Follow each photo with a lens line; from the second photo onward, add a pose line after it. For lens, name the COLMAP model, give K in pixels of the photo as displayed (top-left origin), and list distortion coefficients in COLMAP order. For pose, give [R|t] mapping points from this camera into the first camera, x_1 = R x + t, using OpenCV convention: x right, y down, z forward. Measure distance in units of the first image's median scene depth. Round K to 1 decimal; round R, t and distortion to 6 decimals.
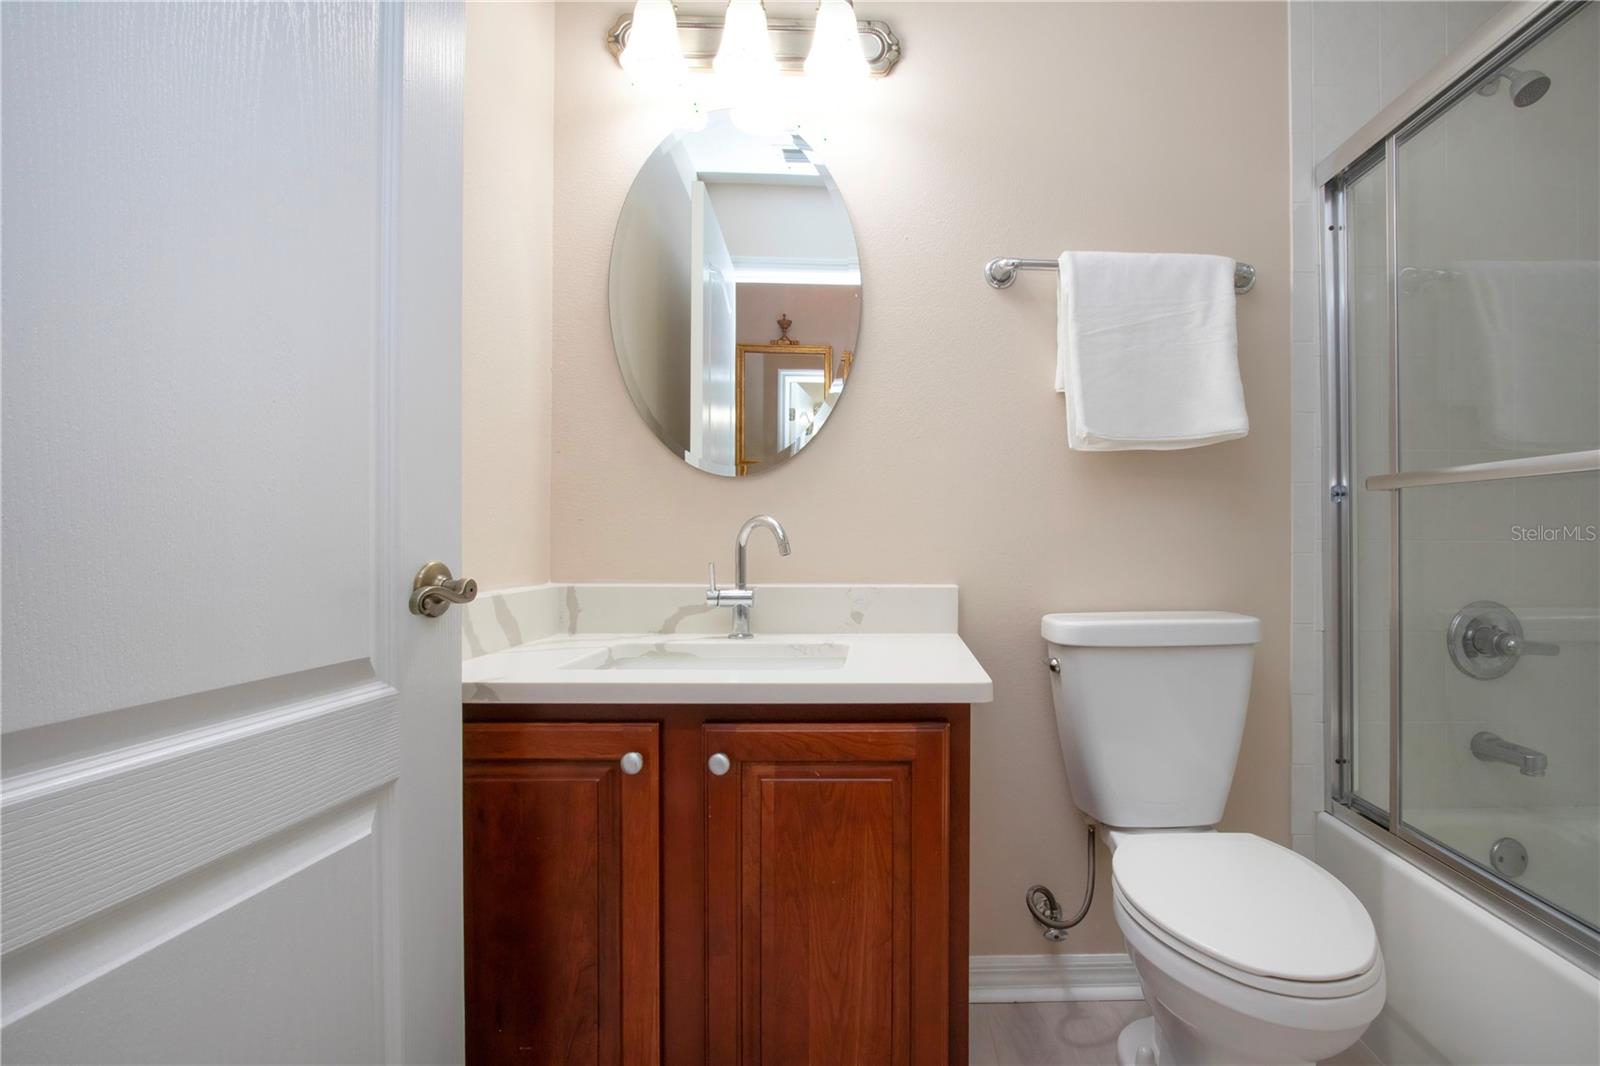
lens RADIAL K [[731.1, 0, 800.0], [0, 731.1, 533.0], [0, 0, 1]] dist [-0.001226, 0.000393]
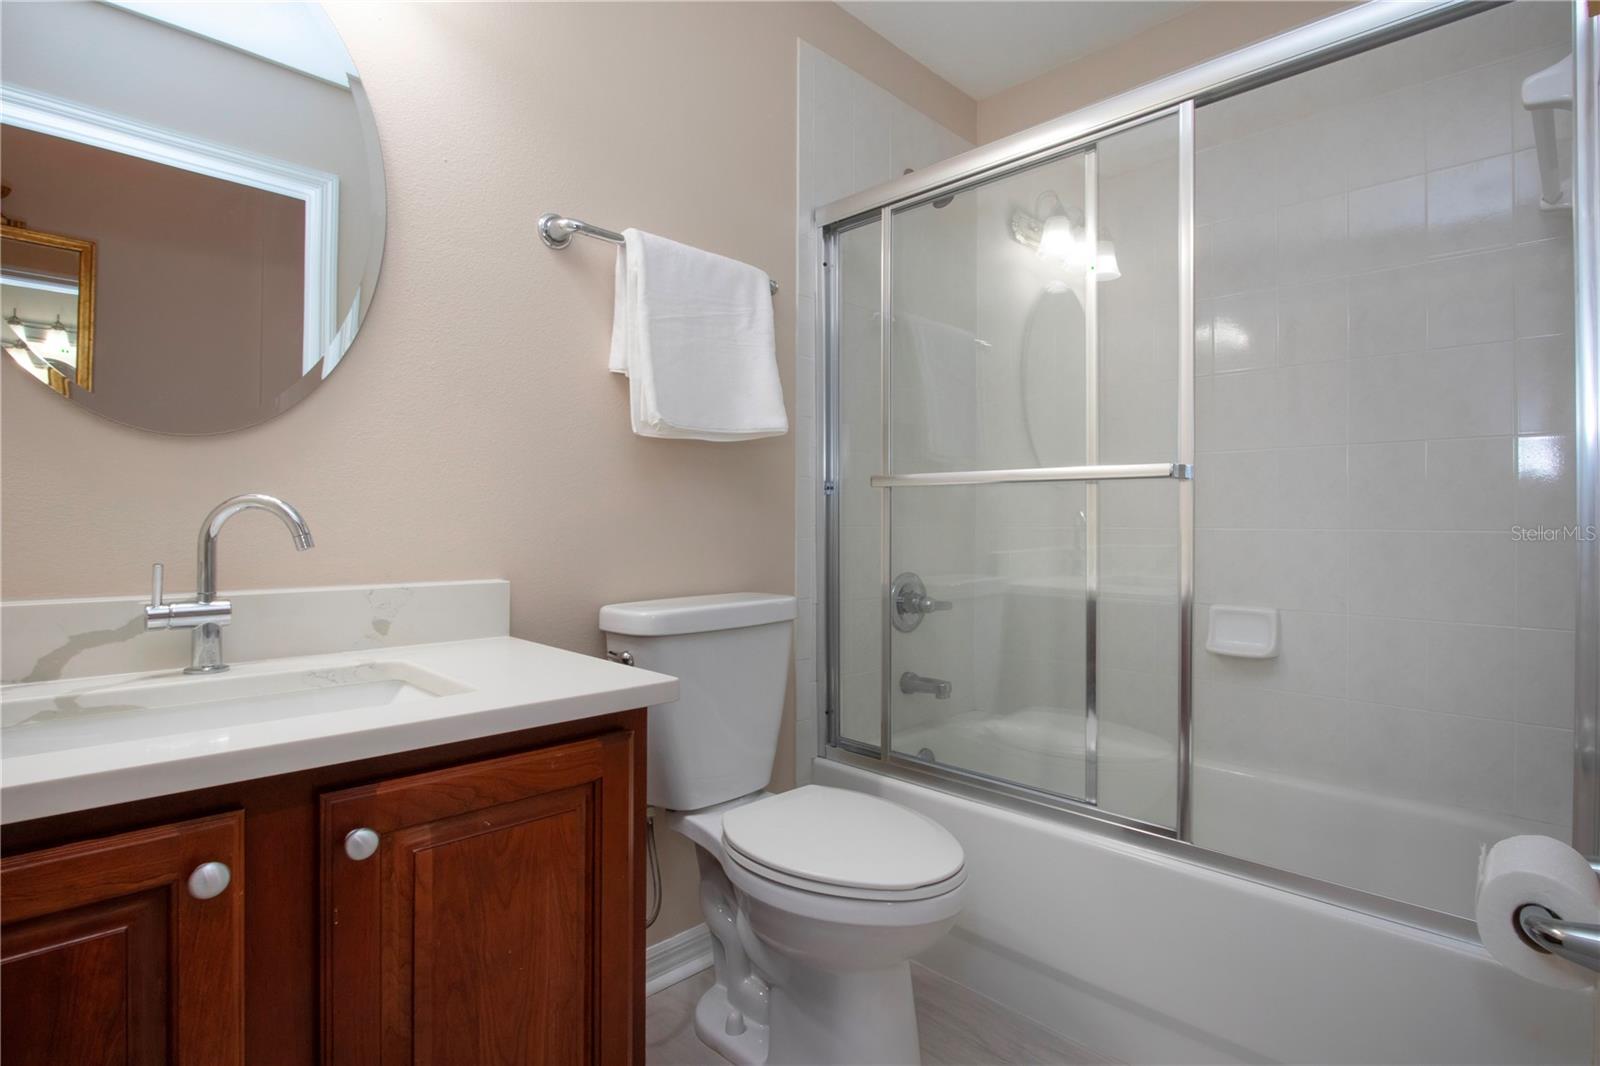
lens RADIAL K [[800.8, 0, 800.2], [0, 800.8, 513.0], [0, 0, 1]] dist [0.000181, 0.001024]
pose [[0.733327, 0.008509, 0.679823, -0.195152], [-0.006073, 0.999964, -0.005965, -0.004516], [-0.679849, 0.000246, 0.733352, 0.075174]]
